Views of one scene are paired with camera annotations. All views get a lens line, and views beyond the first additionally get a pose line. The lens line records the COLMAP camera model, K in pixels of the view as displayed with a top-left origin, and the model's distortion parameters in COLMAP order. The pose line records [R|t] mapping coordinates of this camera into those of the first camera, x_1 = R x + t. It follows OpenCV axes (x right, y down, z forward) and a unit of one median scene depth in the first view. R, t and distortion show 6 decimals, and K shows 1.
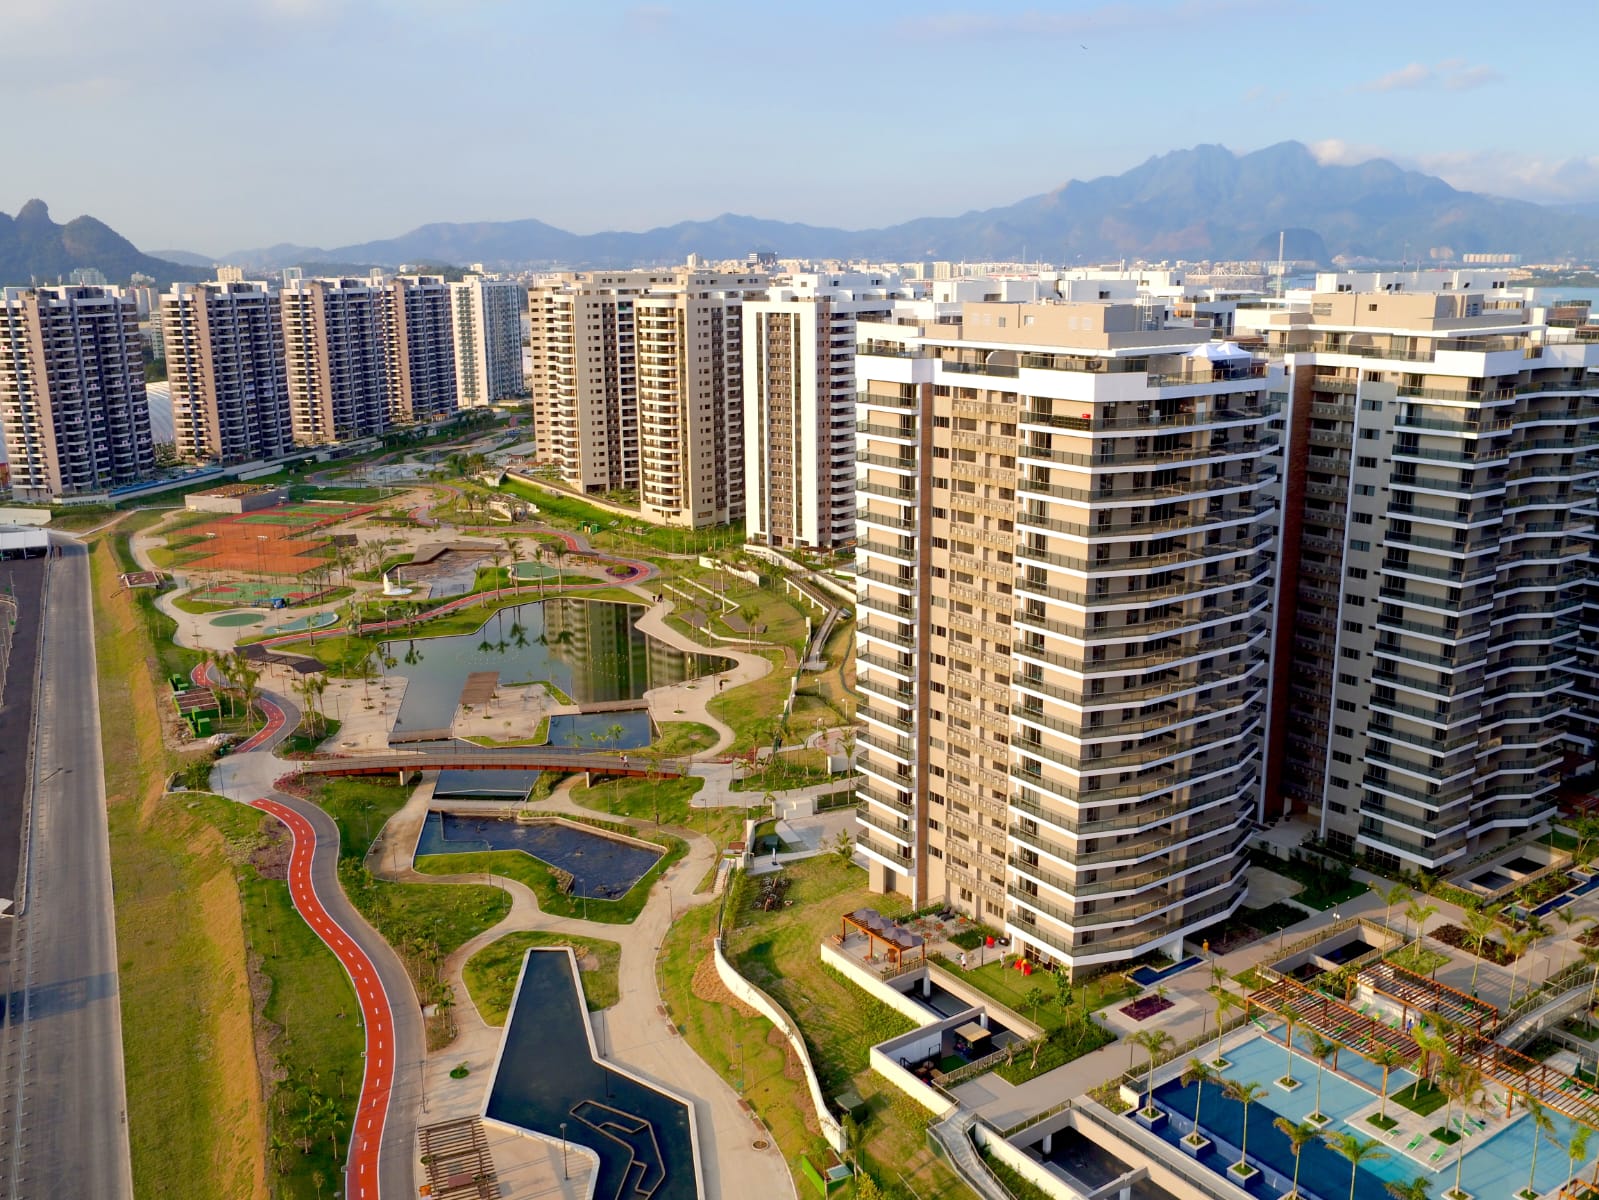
lens RADIAL K [[1408.1, 0, 799.5], [0, 1408.1, 602.8], [0, 0, 1]] dist [0.000334, -0.005207]
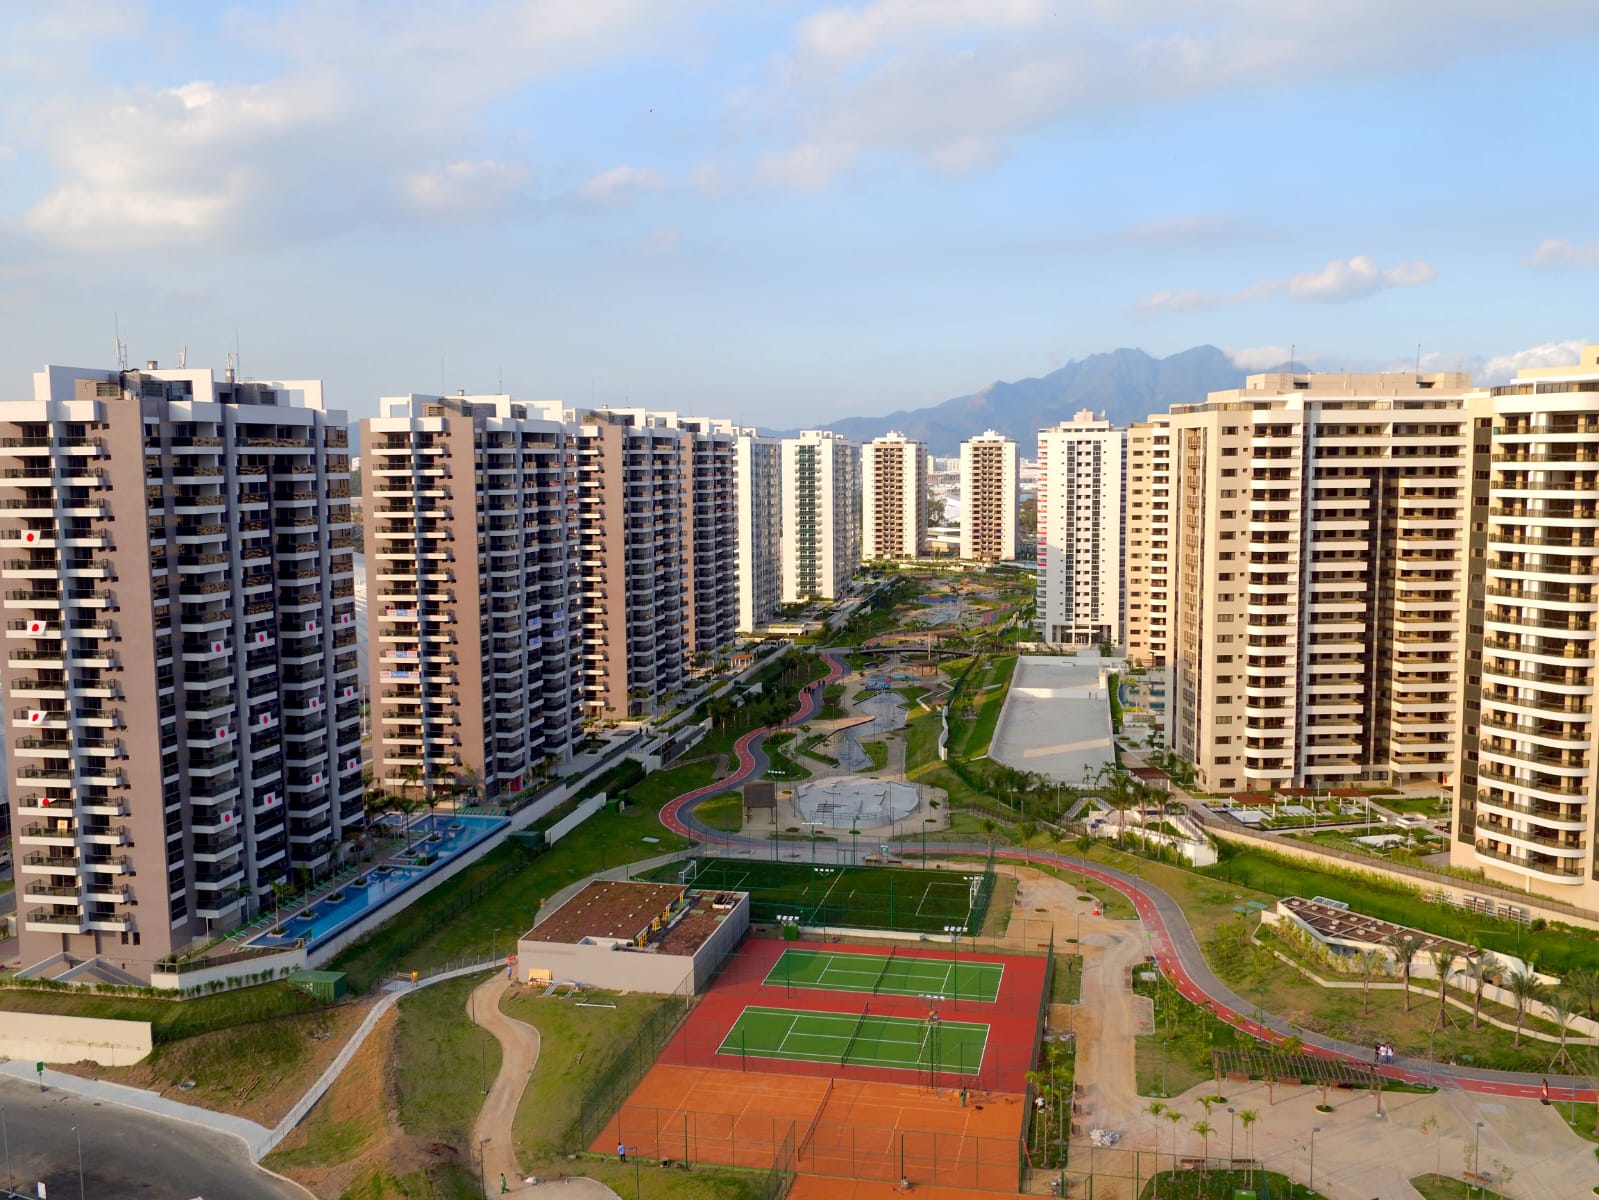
lens RADIAL K [[1408.1, 0, 796.8], [0, 1408.1, 604.7], [0, 0, 1]] dist [0.000334, -0.005207]
pose [[0.998171, -0.007036, 0.060037, -0.385976], [0.015158, 0.990604, -0.135919, -0.111022], [-0.058517, 0.136581, 0.988899, 0.629368]]
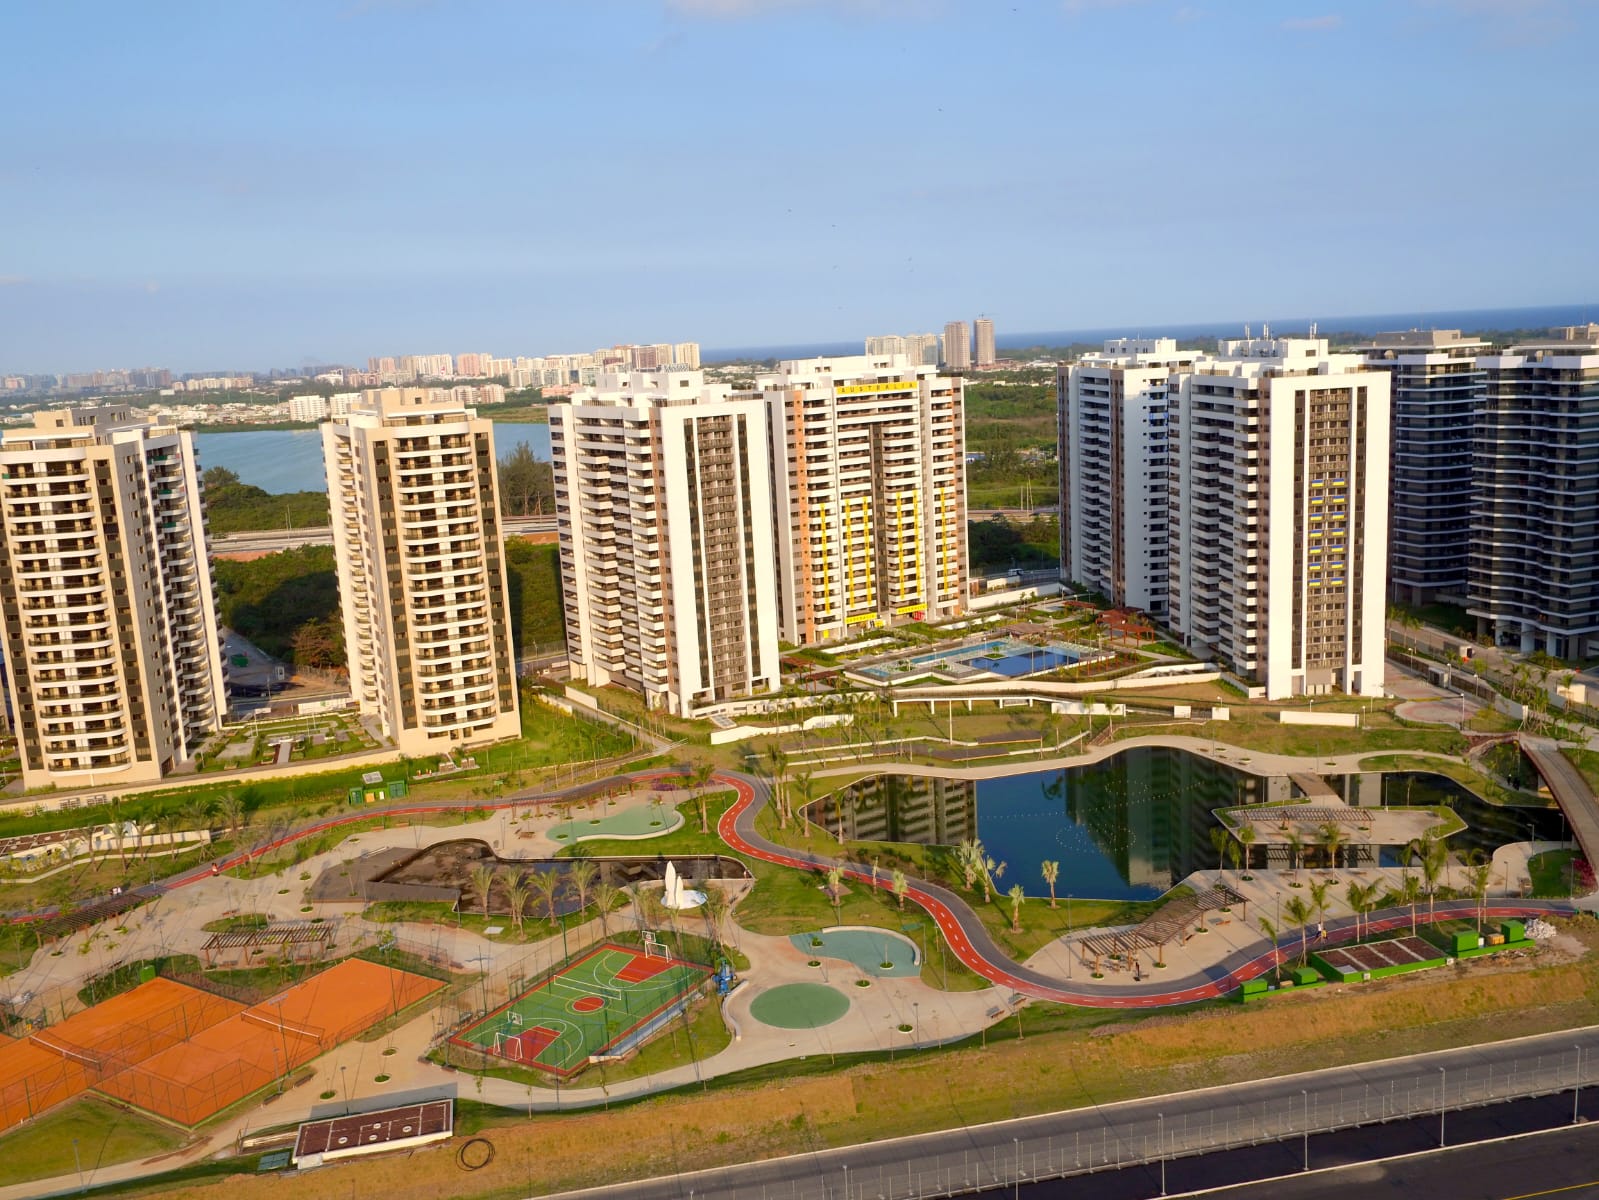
lens RADIAL K [[1408.1, 0, 797.7], [0, 1408.1, 601.9], [0, 0, 1]] dist [0.000334, -0.005207]
pose [[0.271194, -0.179758, 0.945590, -0.610518], [0.279401, 0.954808, 0.101379, -0.131348], [-0.921080, 0.236705, 0.309163, 0.555343]]
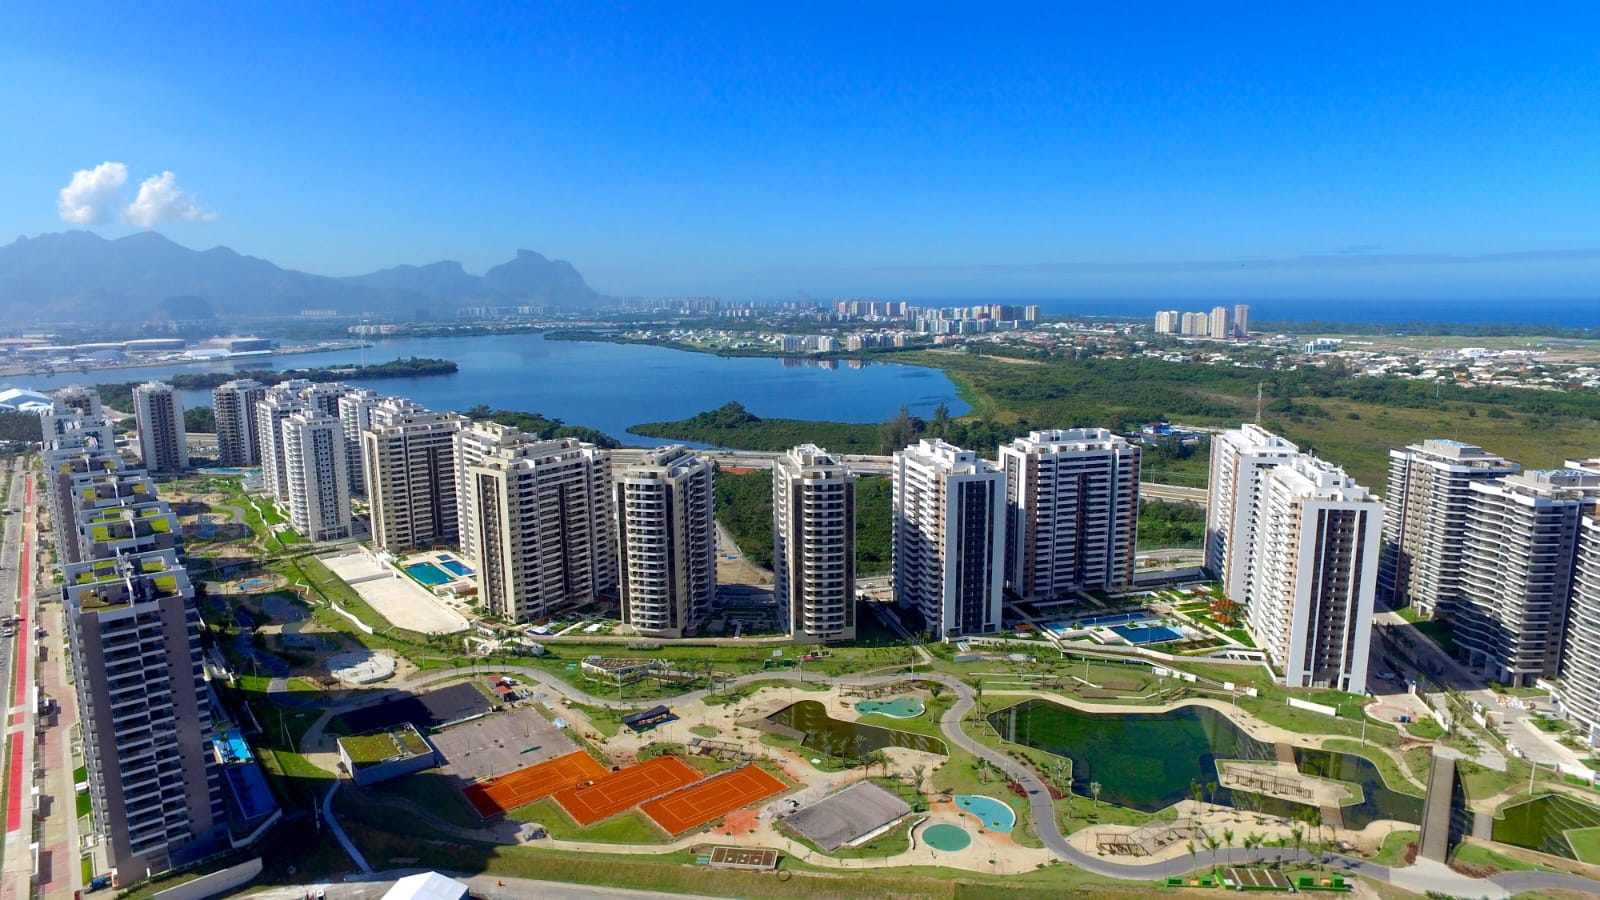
lens RADIAL K [[933.4, 0, 837.1], [0, 933.4, 456.8], [0, 0, 1]] dist [-0.016263, 0.001428]
pose [[0.542622, -0.135811, 0.828925, -0.700925], [0.199083, 0.979518, 0.030163, -0.222191], [-0.816044, 0.148658, 0.558546, 0.428861]]
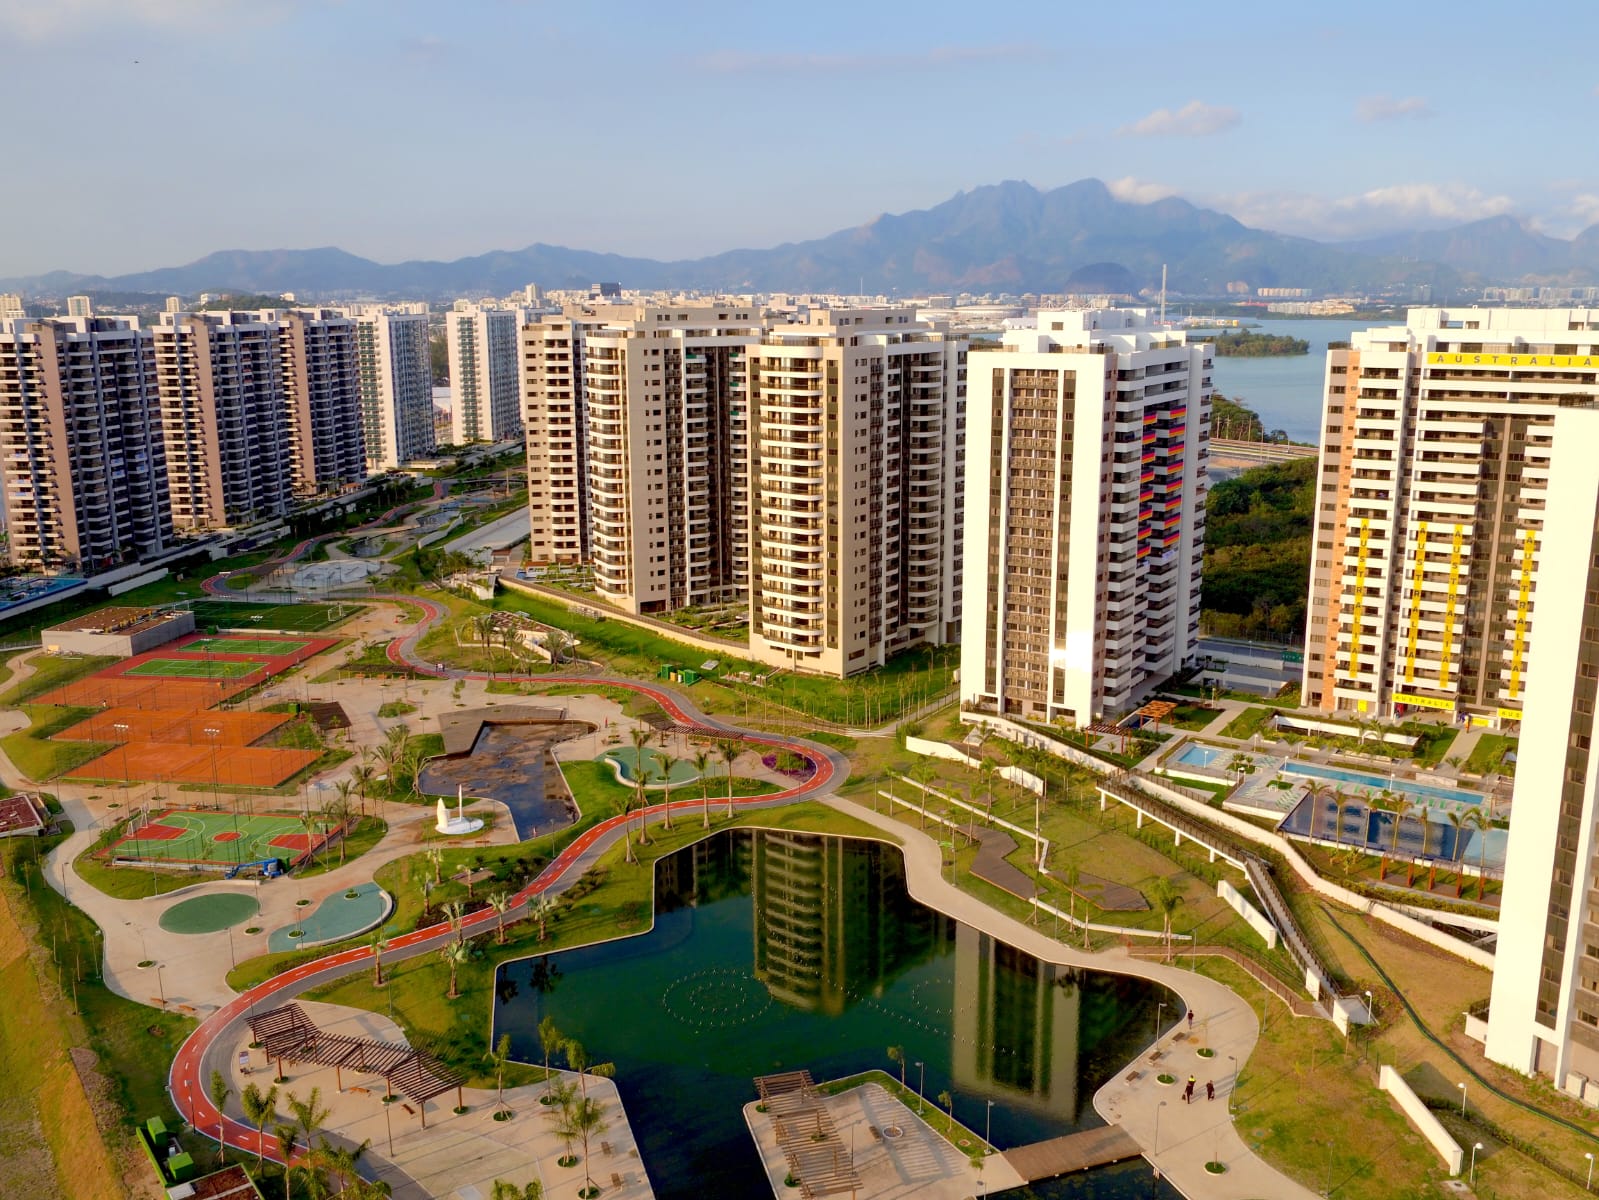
lens RADIAL K [[1408.1, 0, 804.5], [0, 1408.1, 603.2], [0, 0, 1]] dist [0.000334, -0.005207]
pose [[0.990667, -0.024682, 0.134052, -0.162441], [0.027476, 0.999441, -0.019028, -0.066509], [-0.133507, 0.022534, 0.990792, 0.278186]]
